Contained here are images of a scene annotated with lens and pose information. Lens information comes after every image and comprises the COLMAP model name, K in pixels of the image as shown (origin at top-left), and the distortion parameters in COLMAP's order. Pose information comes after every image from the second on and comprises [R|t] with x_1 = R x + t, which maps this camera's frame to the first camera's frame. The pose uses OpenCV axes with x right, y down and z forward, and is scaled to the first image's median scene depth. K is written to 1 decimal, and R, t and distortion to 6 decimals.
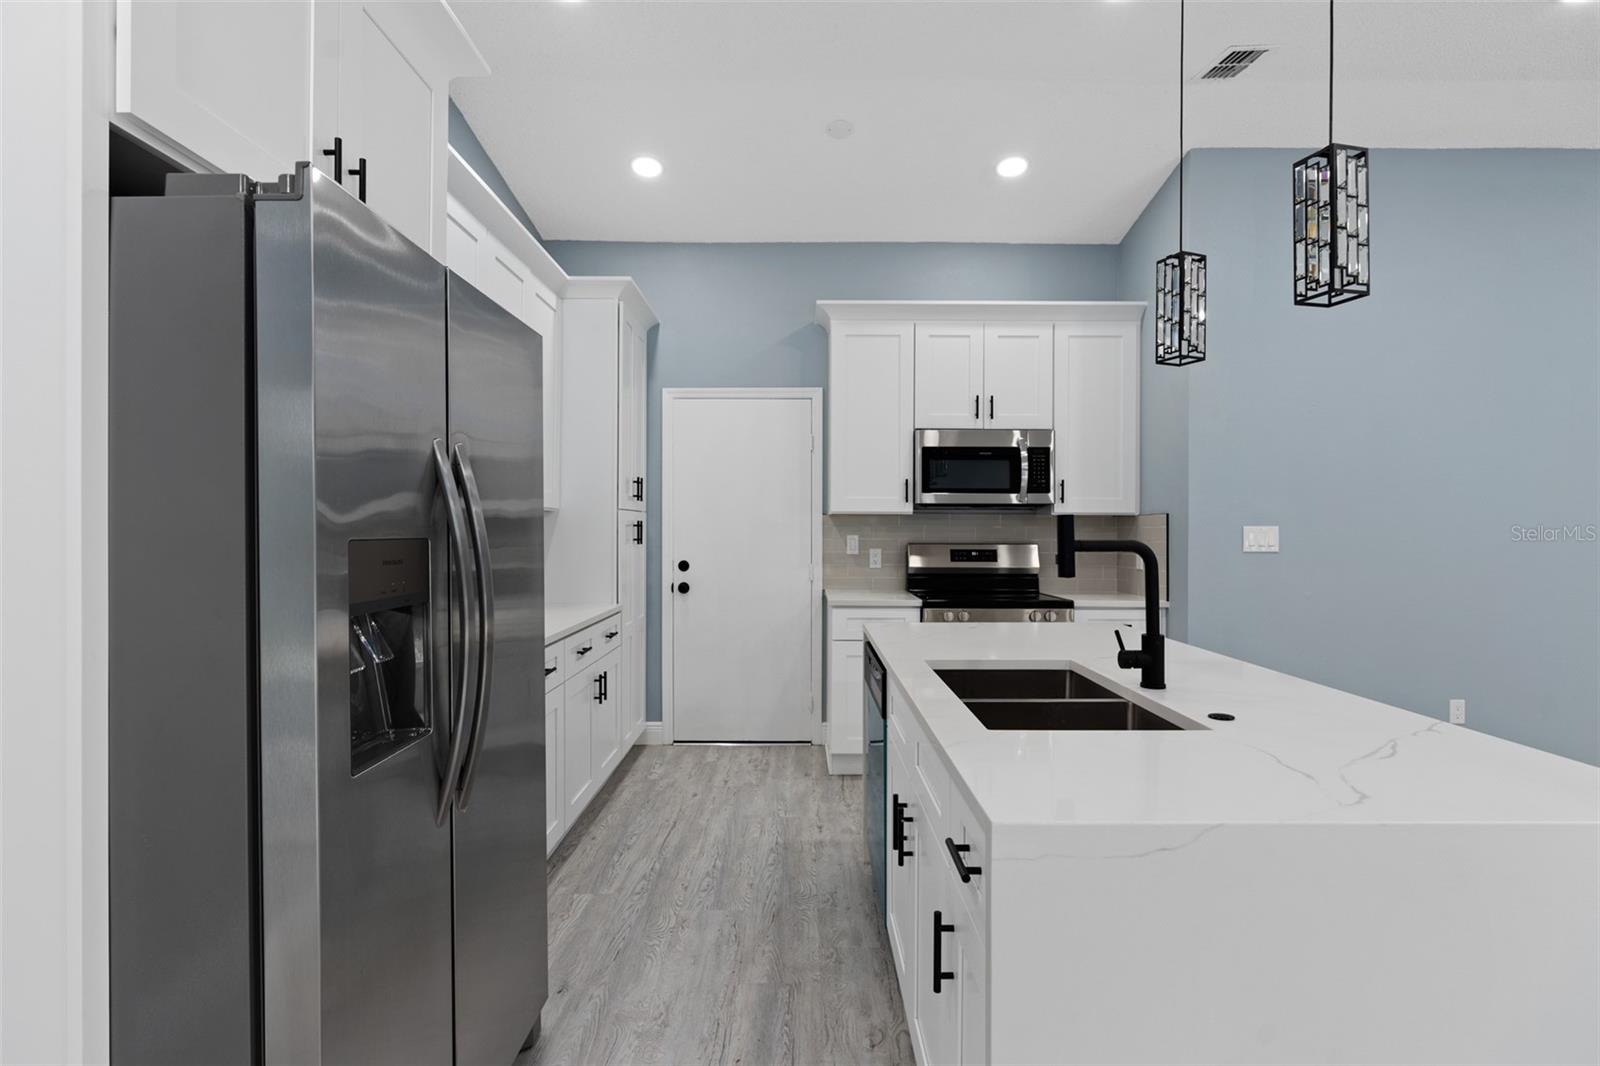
lens RADIAL K [[758.5, 0, 794.0], [0, 758.5, 510.3], [0, 0, 1]] dist [-0.003829, 0.000655]
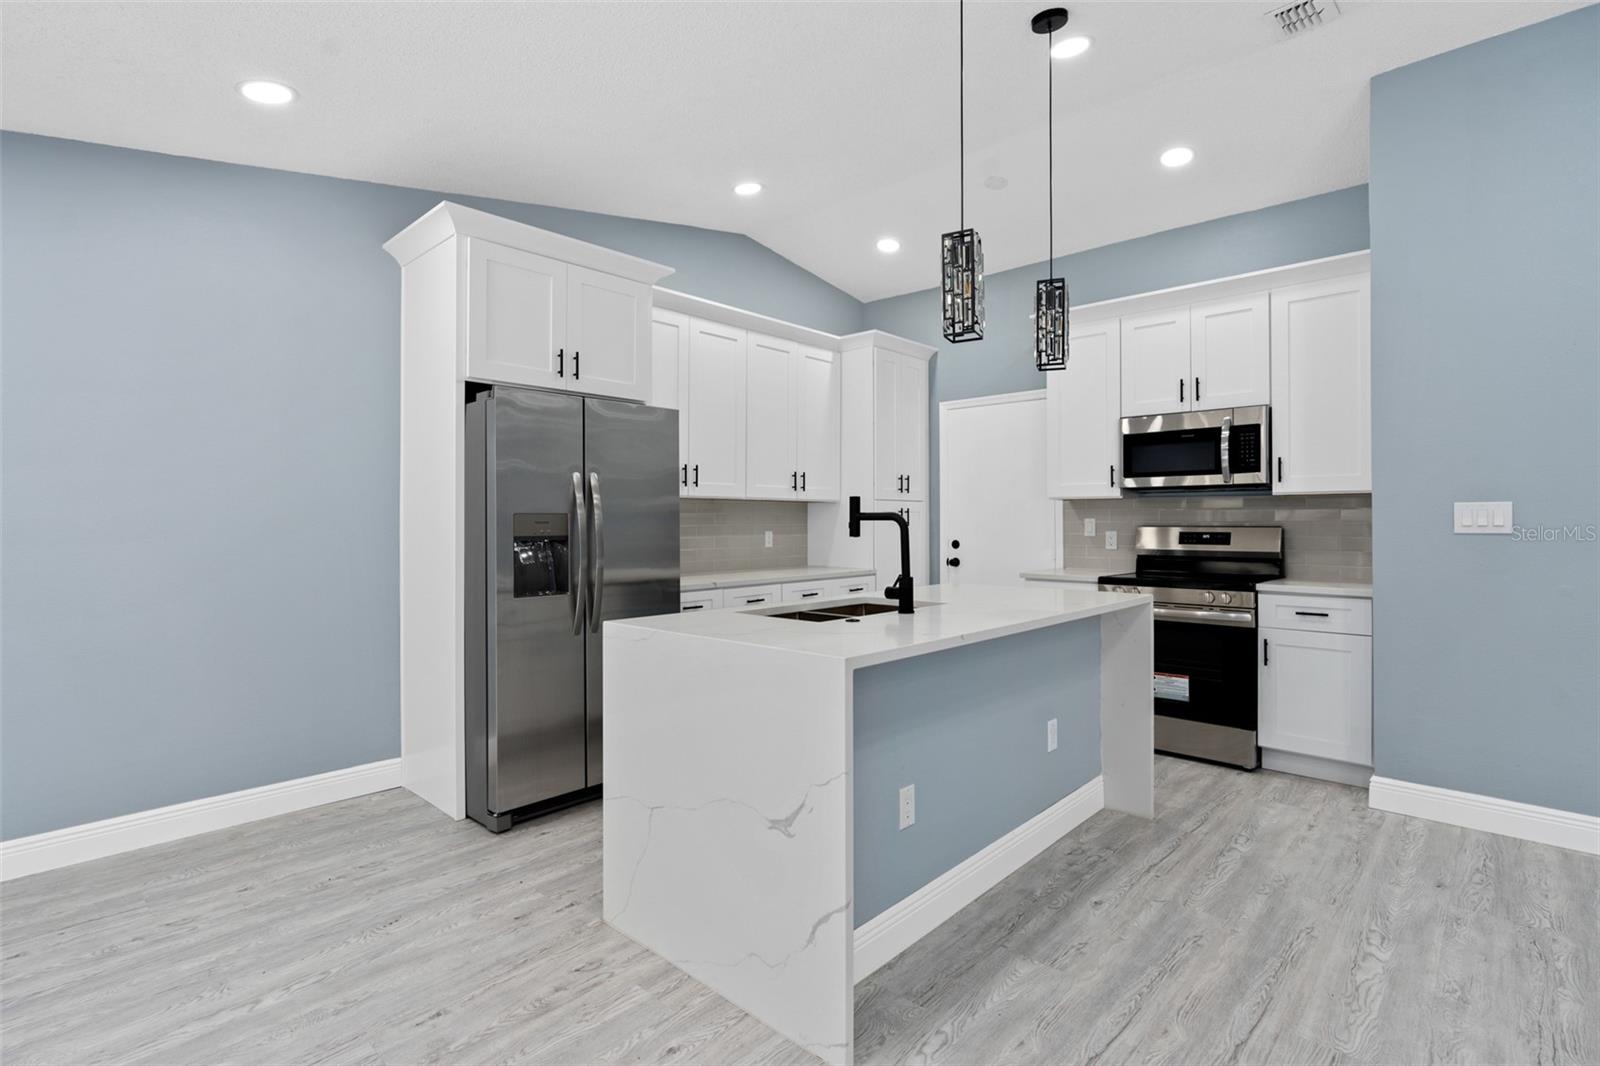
lens RADIAL K [[758.5, 0, 800.1], [0, 758.5, 522.1], [0, 0, 1]] dist [-0.003829, 0.000655]
pose [[0.740097, -0.004321, -0.672486, 0.542355], [0.020610, 0.999655, 0.016258, 0.012117], [0.672184, -0.025892, 0.739931, -0.097282]]
